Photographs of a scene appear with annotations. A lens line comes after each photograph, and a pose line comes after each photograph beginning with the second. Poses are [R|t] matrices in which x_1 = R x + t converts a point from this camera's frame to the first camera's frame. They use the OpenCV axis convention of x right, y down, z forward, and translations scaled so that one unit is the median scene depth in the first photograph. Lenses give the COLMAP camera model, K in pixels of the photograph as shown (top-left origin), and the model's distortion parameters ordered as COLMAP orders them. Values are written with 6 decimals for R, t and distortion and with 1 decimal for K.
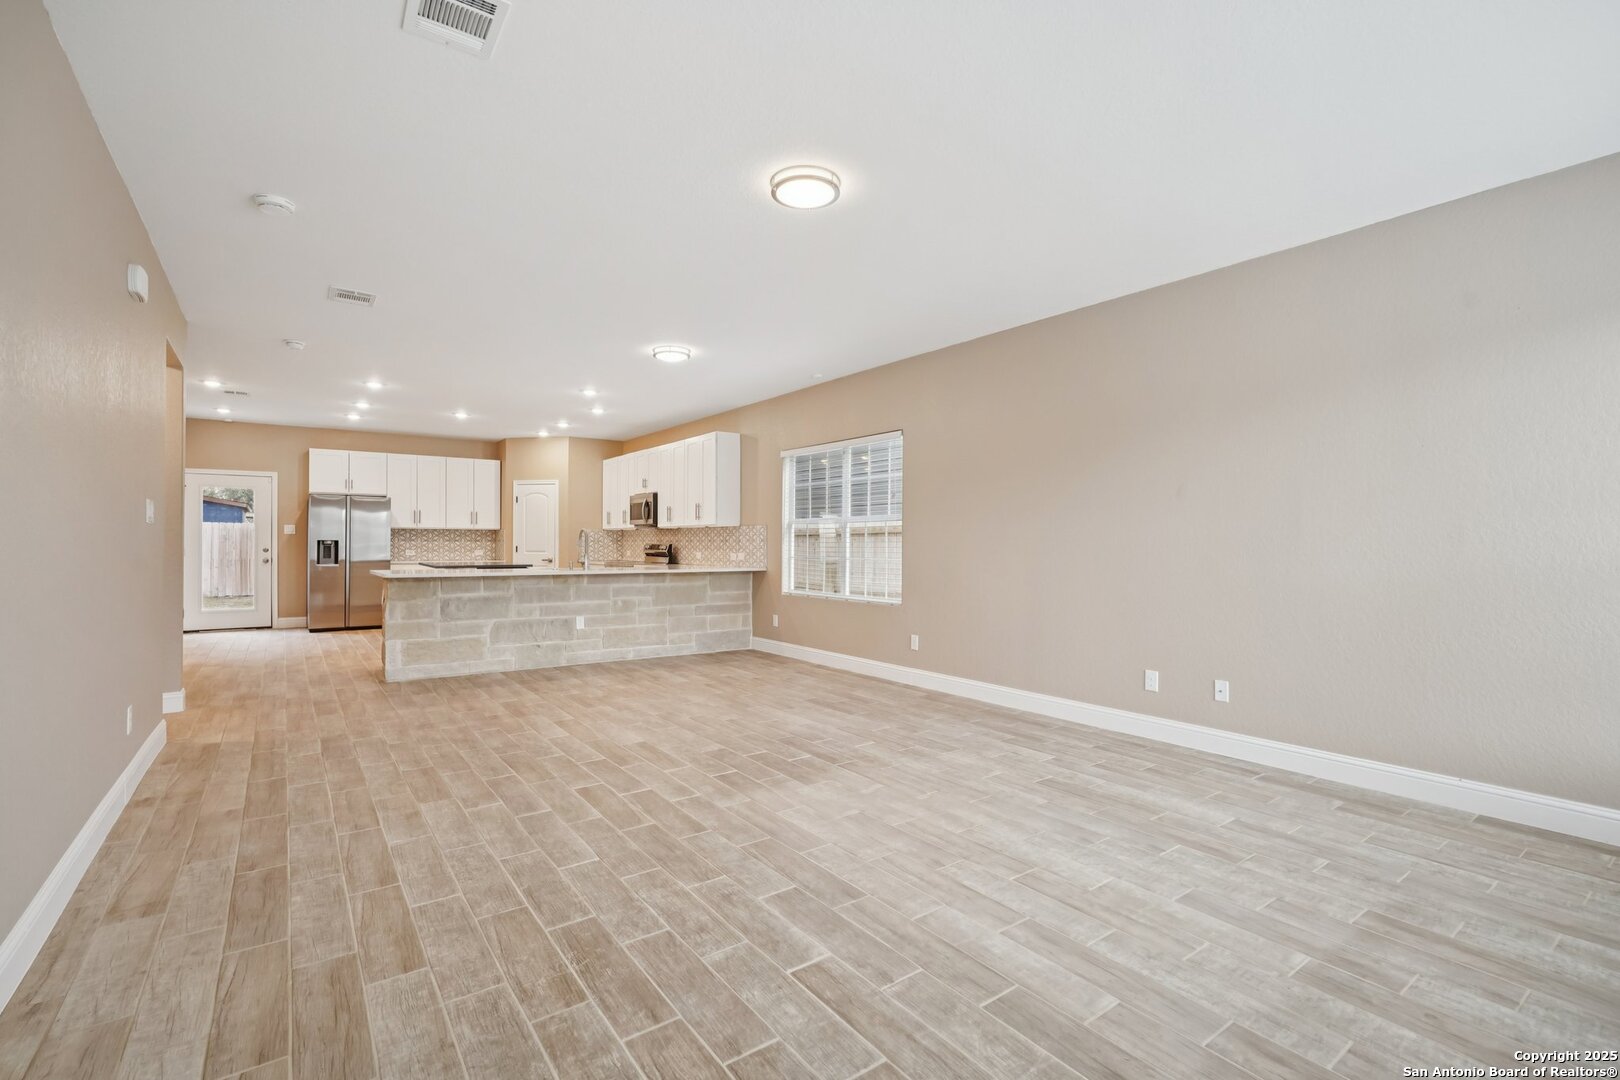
lens RADIAL K [[722.7, 0, 803.8], [0, 722.7, 537.3], [0, 0, 1]] dist [-0.027416, 0.018847]
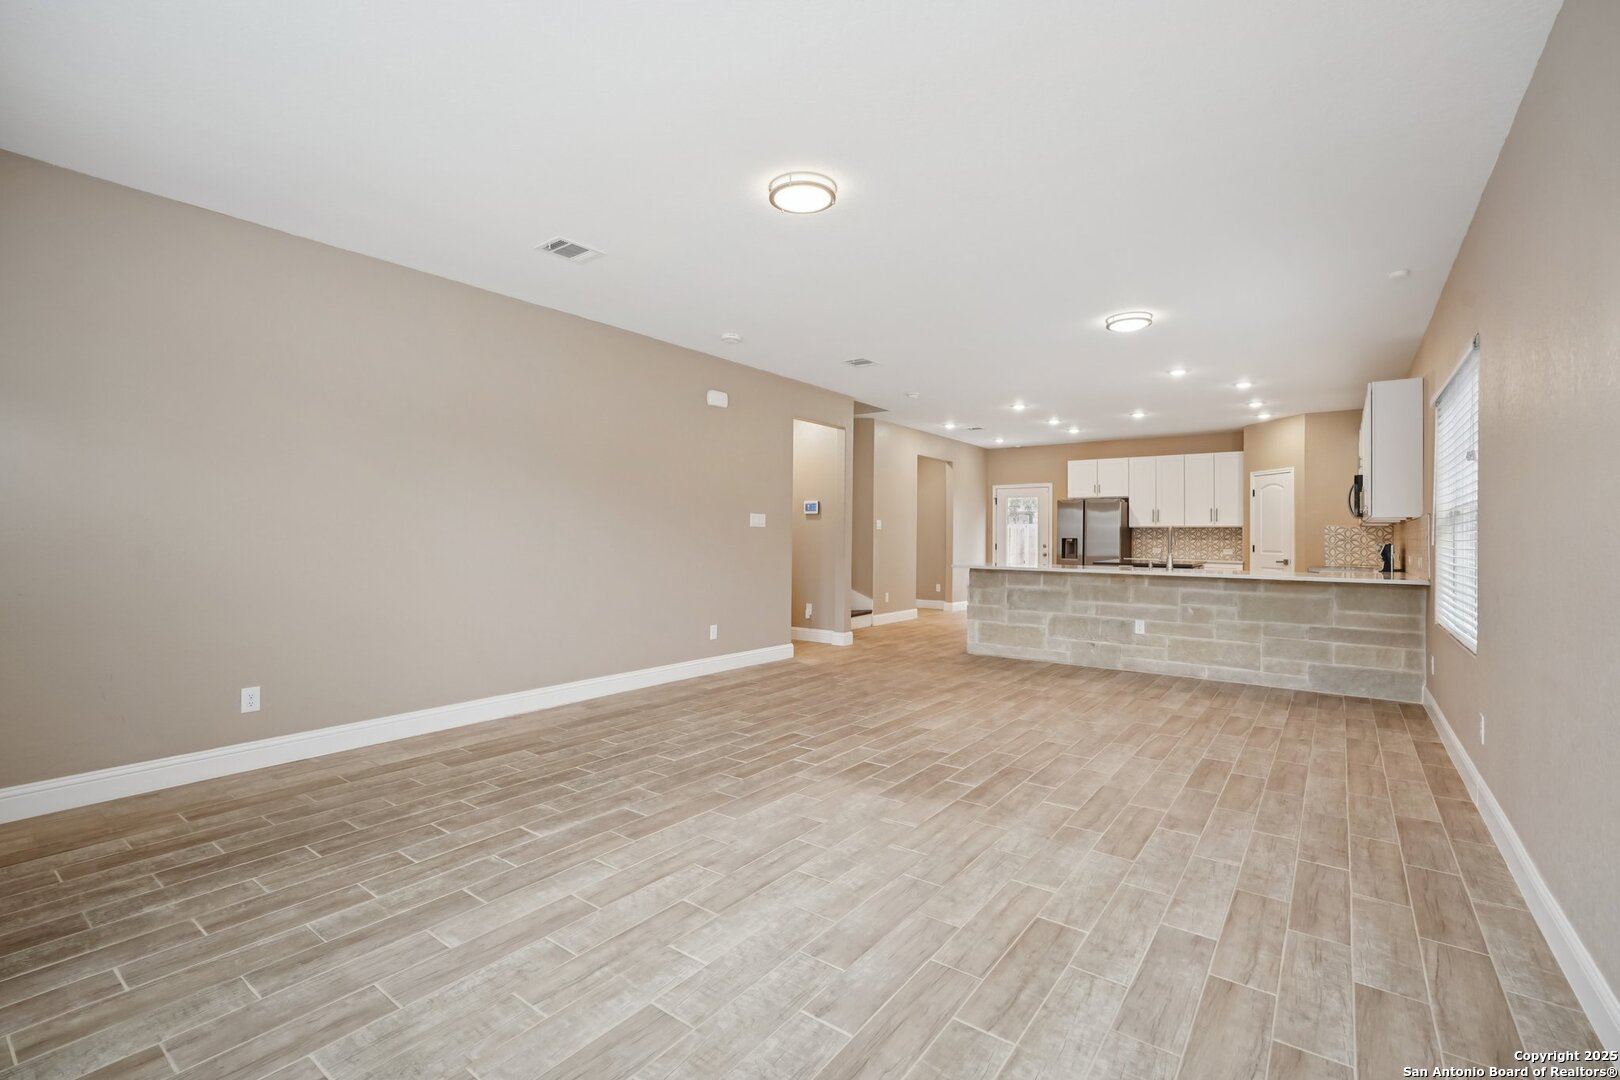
lens RADIAL K [[722.7, 0, 803.8], [0, 722.7, 537.3], [0, 0, 1]] dist [-0.027416, 0.018847]
pose [[0.299014, -0.000438, -0.954249, 0.436589], [0.000175, 1.000000, -0.000404, 0.003953], [0.954249, -0.000046, 0.299014, 0.313094]]
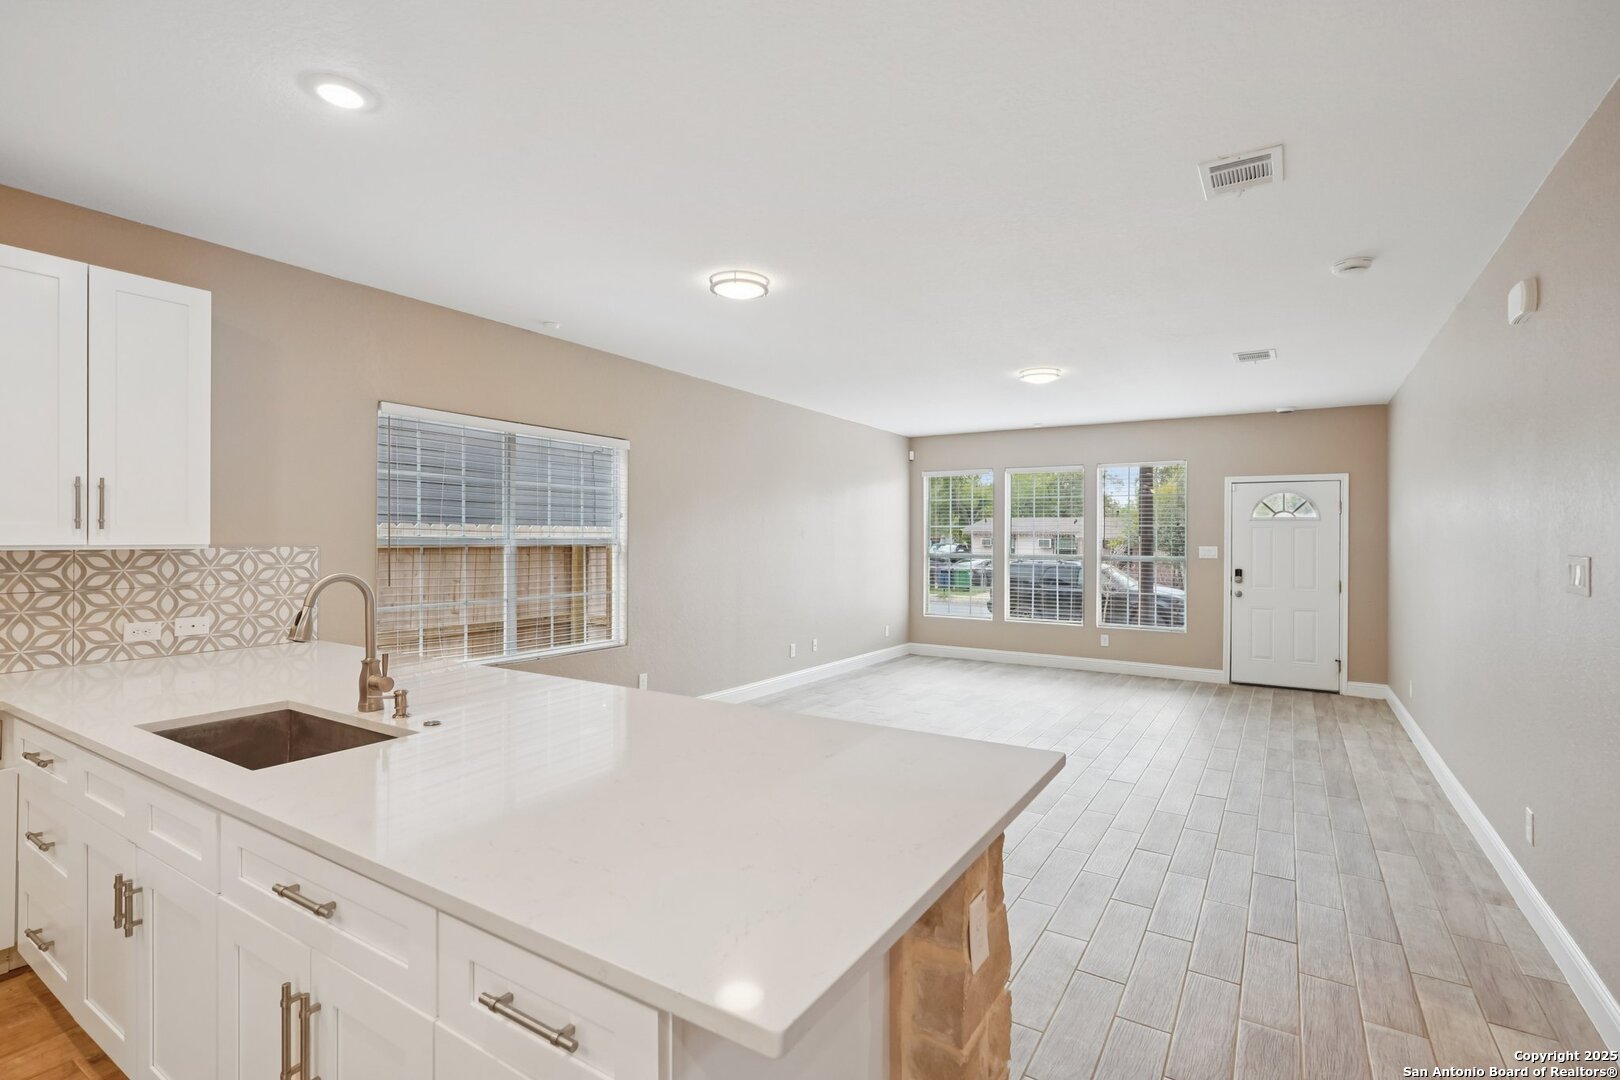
lens RADIAL K [[756.7, 0, 810.0], [0, 756.7, 540.0], [0, 0, 1]] dist [-0.001278, 0.000060]
pose [[-0.369989, -0.005864, 0.929017, -0.689145], [-0.013507, 0.999908, 0.000932, -0.028572], [-0.928938, -0.012203, -0.370035, 1.000890]]
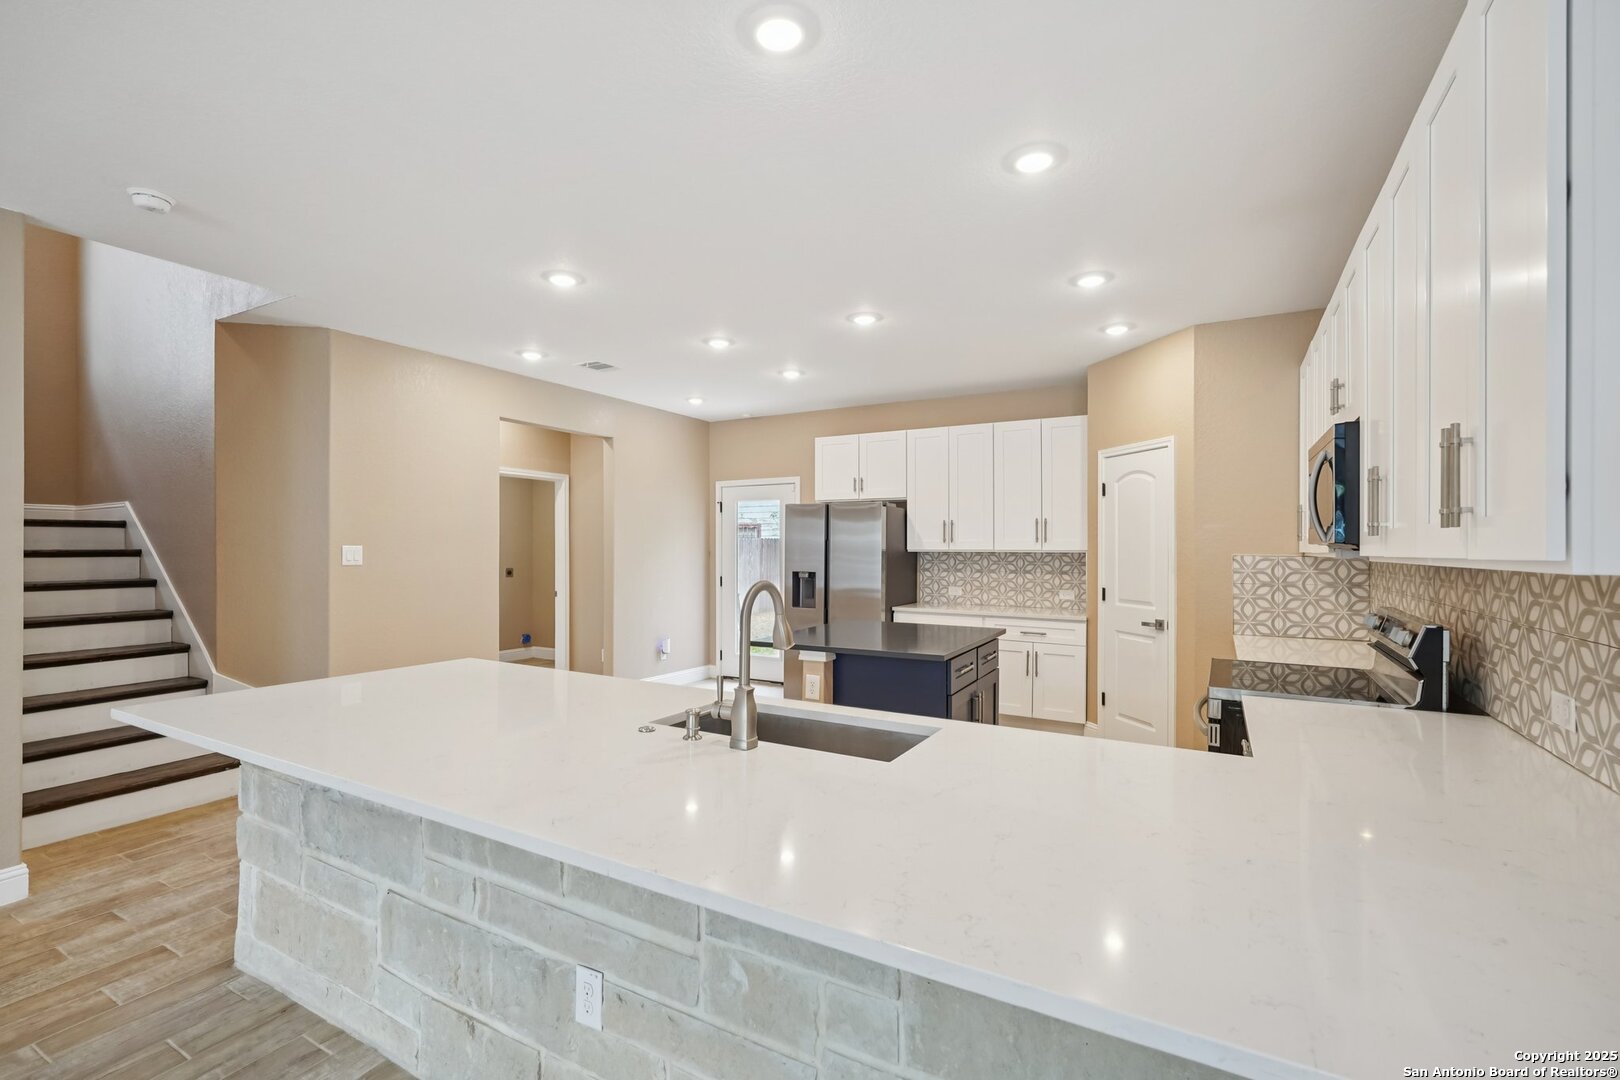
lens RADIAL K [[723.2, 0, 805.8], [0, 723.2, 550.1], [0, 0, 1]] dist [-0.002874, 0.000406]
pose [[0.414398, 0.002184, -0.910093, -0.071222], [0.005705, 0.999971, 0.004998, -0.025294], [0.910078, -0.007264, 0.414373, 0.963985]]
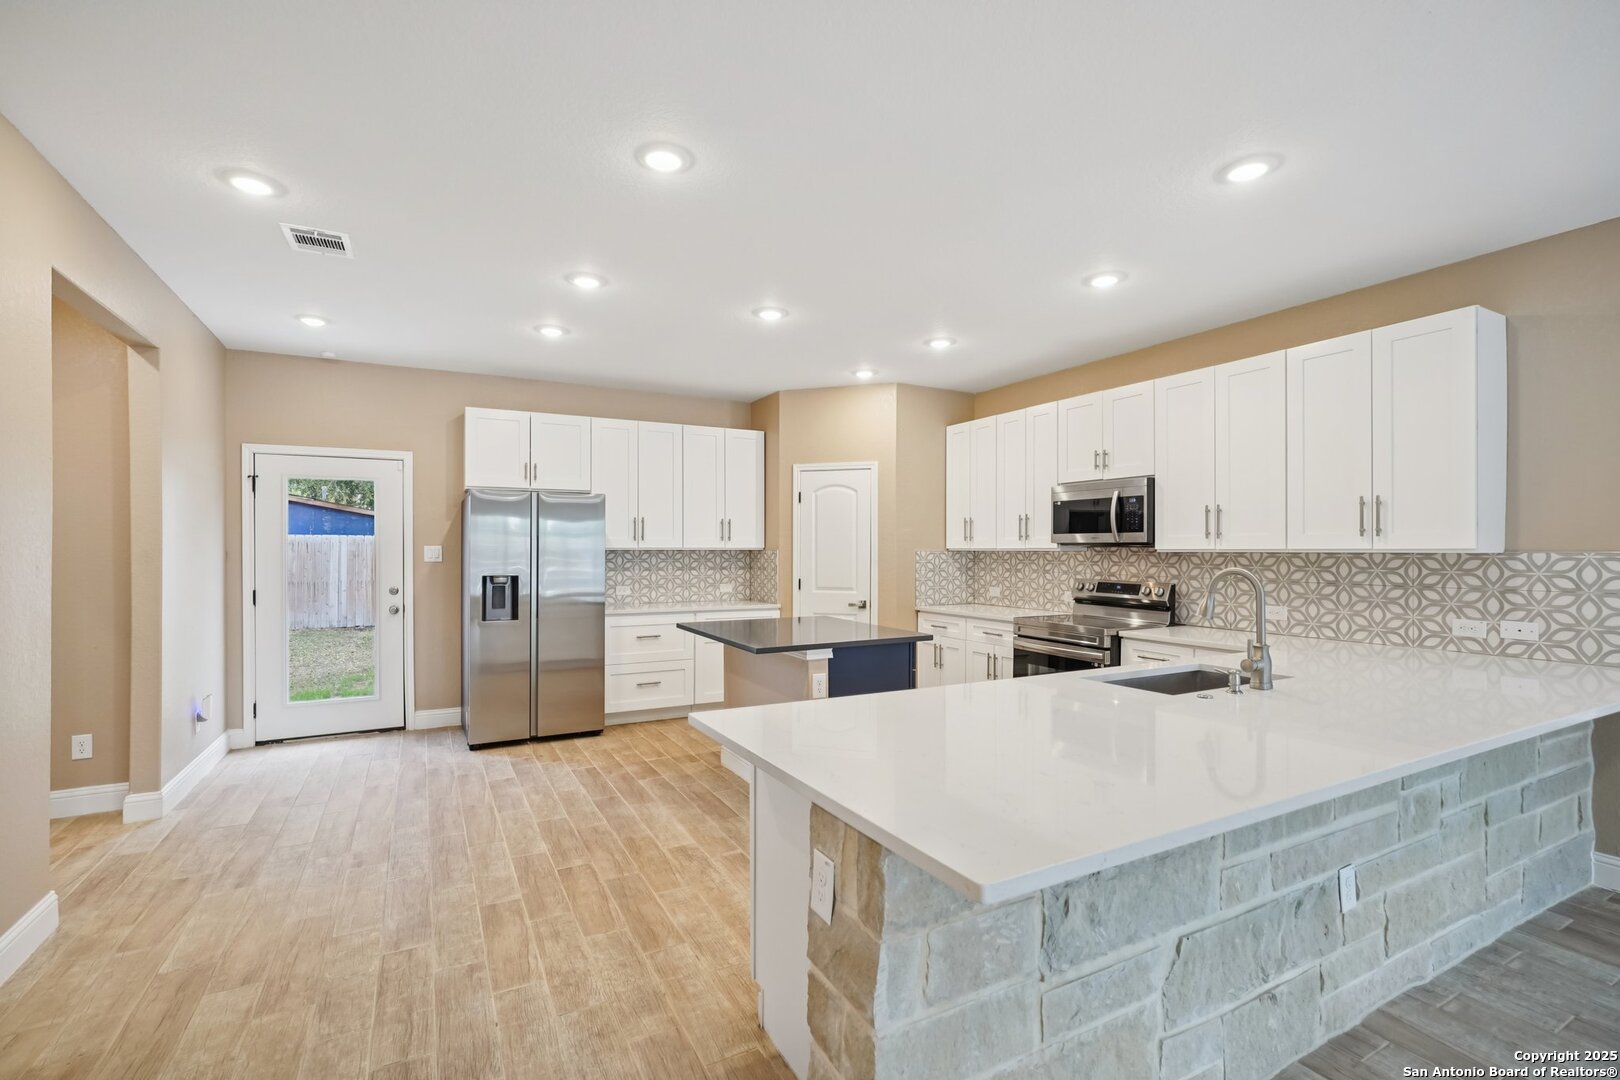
lens RADIAL K [[718.0, 0, 801.7], [0, 718.0, 547.2], [0, 0, 1]] dist [-0.003391, -0.000121]
pose [[0.990321, -0.002184, -0.138781, -0.491710], [0.003114, 0.999974, 0.006480, -0.026046], [0.138764, -0.006849, 0.990302, 0.671734]]
